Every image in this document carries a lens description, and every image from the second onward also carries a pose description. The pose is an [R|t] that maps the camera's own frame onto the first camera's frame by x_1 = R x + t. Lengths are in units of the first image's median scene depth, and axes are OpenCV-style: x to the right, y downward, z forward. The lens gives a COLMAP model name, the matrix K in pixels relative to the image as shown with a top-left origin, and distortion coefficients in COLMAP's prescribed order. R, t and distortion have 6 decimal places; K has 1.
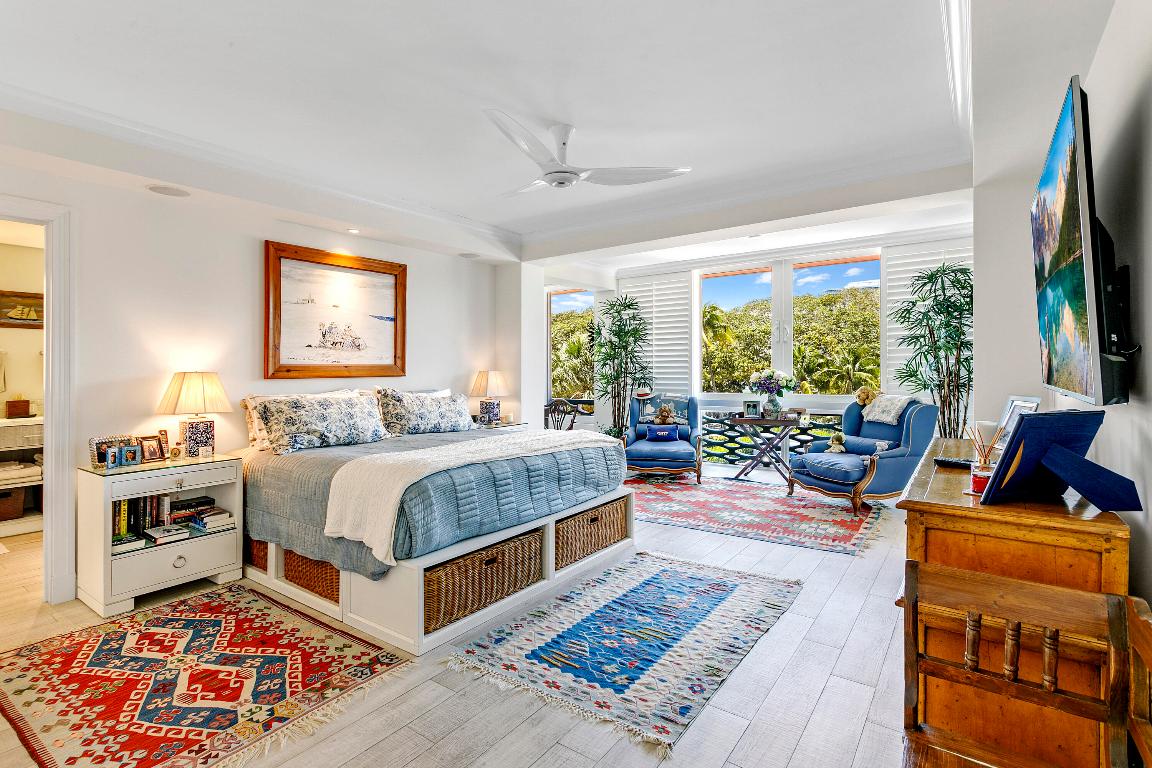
lens RADIAL K [[552.3, 0, 575.5], [0, 552.3, 370.9], [0, 0, 1]] dist [-0.001465, -0.000626]
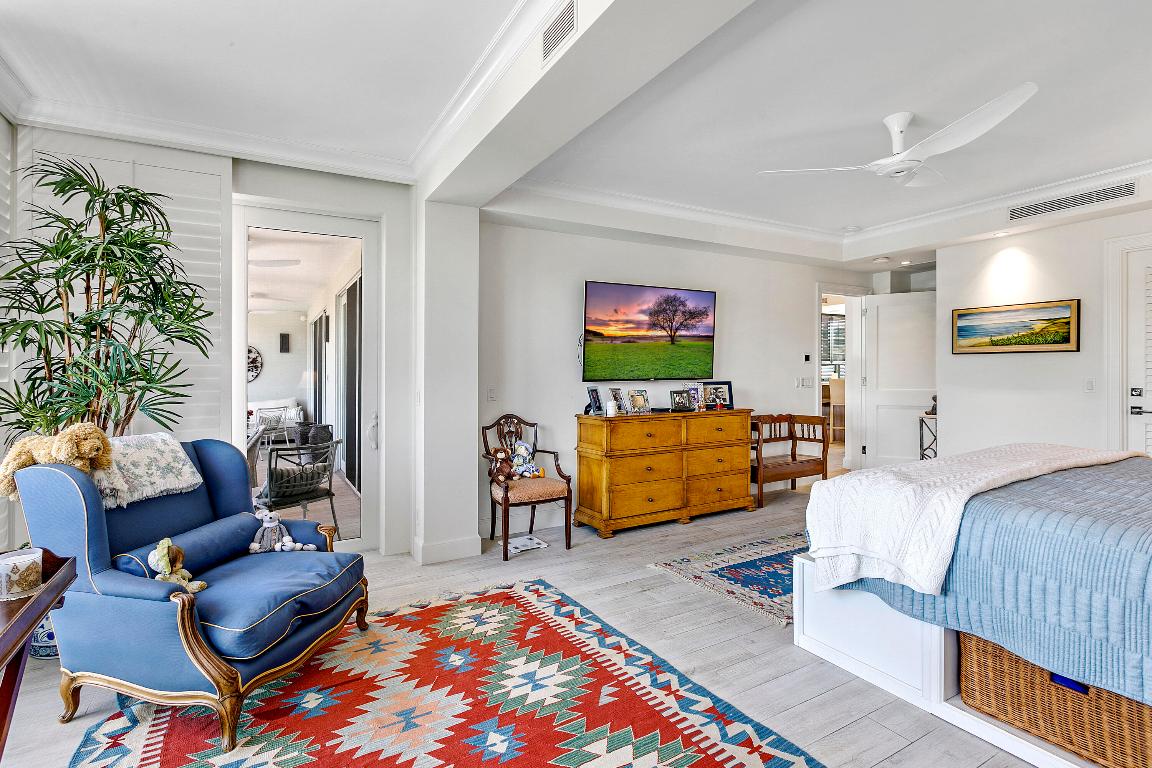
lens RADIAL K [[552.3, 0, 575.5], [0, 552.3, 370.9], [0, 0, 1]] dist [-0.001465, -0.000626]
pose [[-0.907170, 0.023912, 0.420085, 0.059049], [0.025314, 0.999677, -0.002238, -0.003638], [-0.420003, 0.008604, -0.907482, 1.638475]]
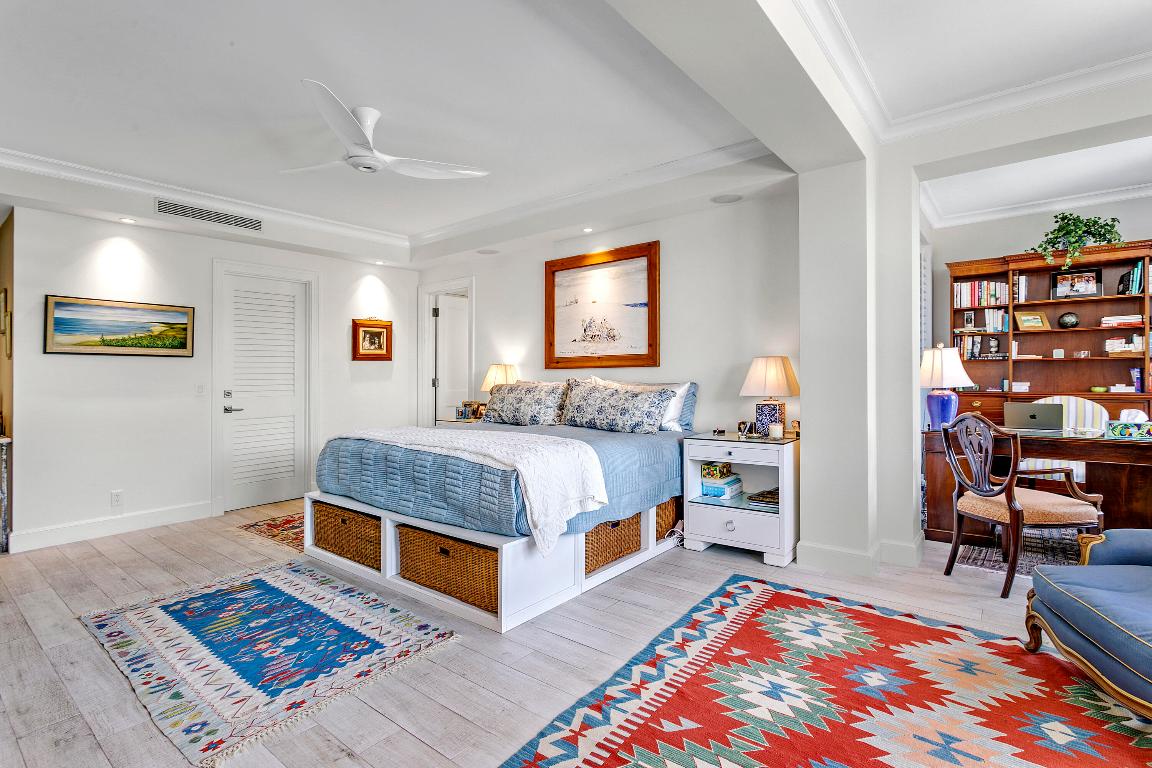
lens RADIAL K [[561.4, 0, 572.3], [0, 561.4, 373.4], [0, 0, 1]] dist [-0.011960, -0.000163]
pose [[-0.050588, 0.005534, -0.998704, 0.716665], [0.011907, 0.999917, 0.004937, 0.017615], [0.998649, -0.011642, -0.050649, 1.087884]]
